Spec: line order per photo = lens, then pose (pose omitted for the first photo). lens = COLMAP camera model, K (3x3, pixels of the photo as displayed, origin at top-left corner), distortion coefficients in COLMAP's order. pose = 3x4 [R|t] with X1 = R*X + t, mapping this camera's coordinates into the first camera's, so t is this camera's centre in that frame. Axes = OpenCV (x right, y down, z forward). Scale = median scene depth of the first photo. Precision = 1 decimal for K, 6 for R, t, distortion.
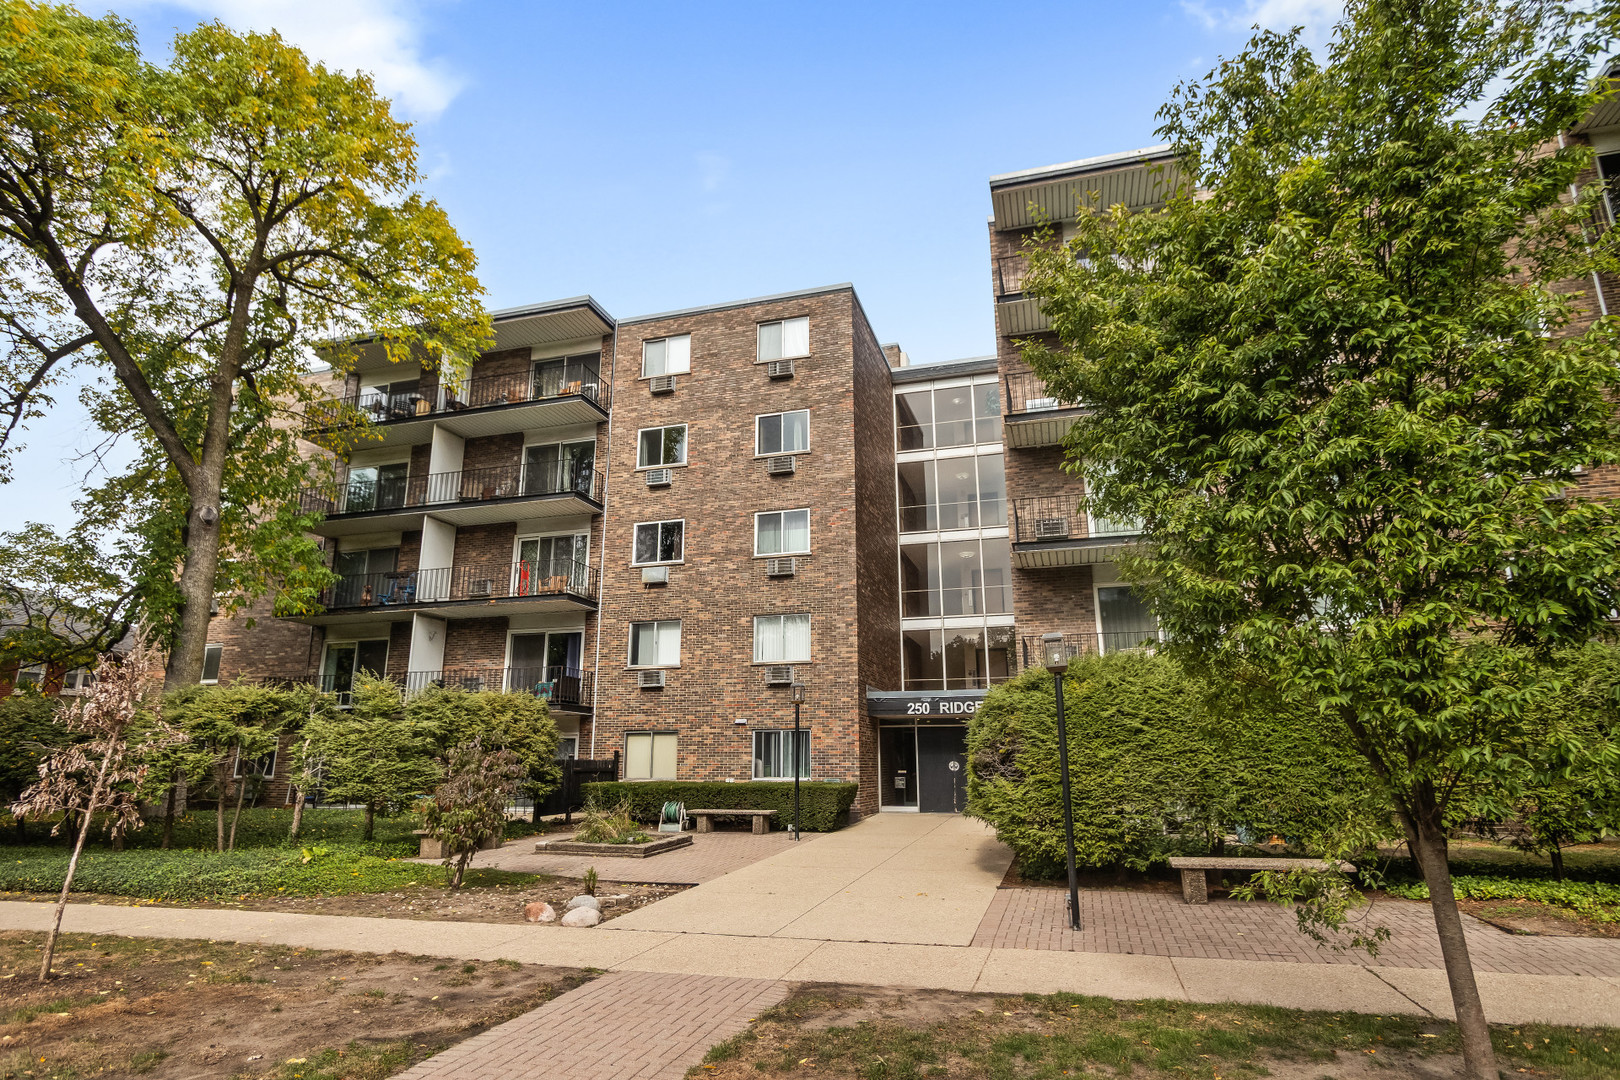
lens RADIAL K [[895.9, 0, 803.9], [0, 895.9, 535.8], [0, 0, 1]] dist [-0.002558, -0.000036]
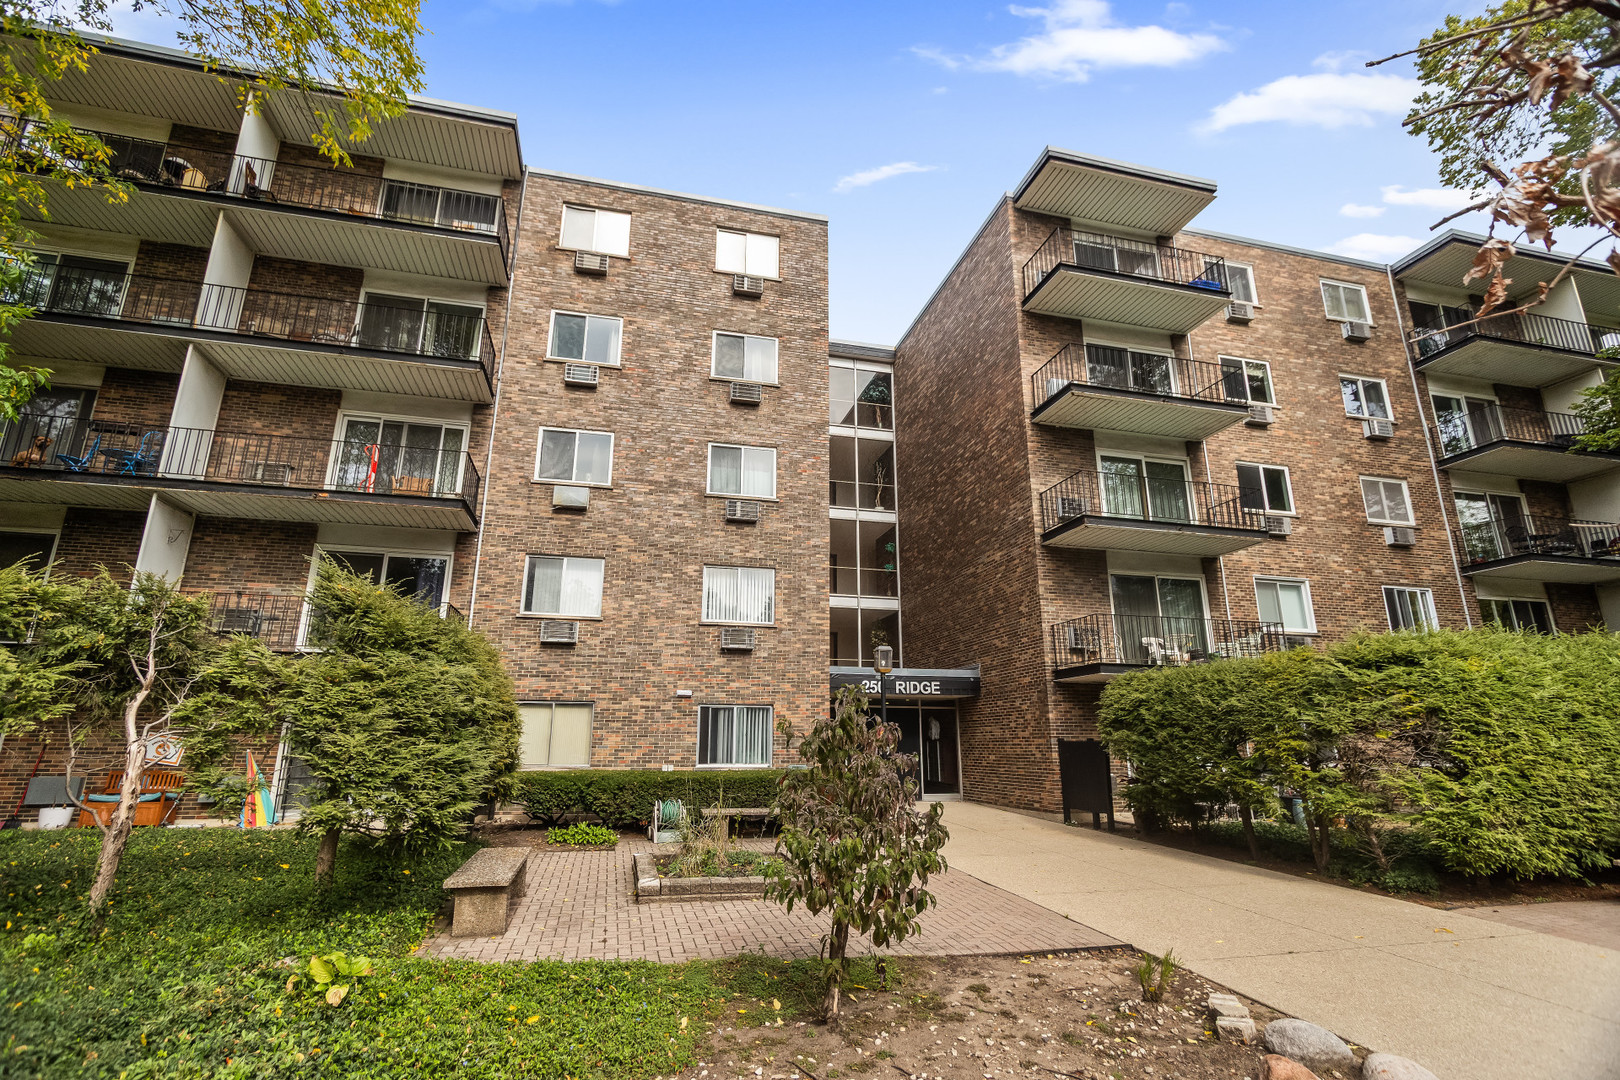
lens RADIAL K [[771.3, 0, 814.3], [0, 771.3, 532.5], [0, 0, 1]] dist [-0.009505, 0.003906]
pose [[0.857012, 0.142931, 0.495078, -0.309849], [-0.133251, 0.989554, -0.055021, 0.082744], [-0.497770, -0.018816, 0.867105, 0.330068]]
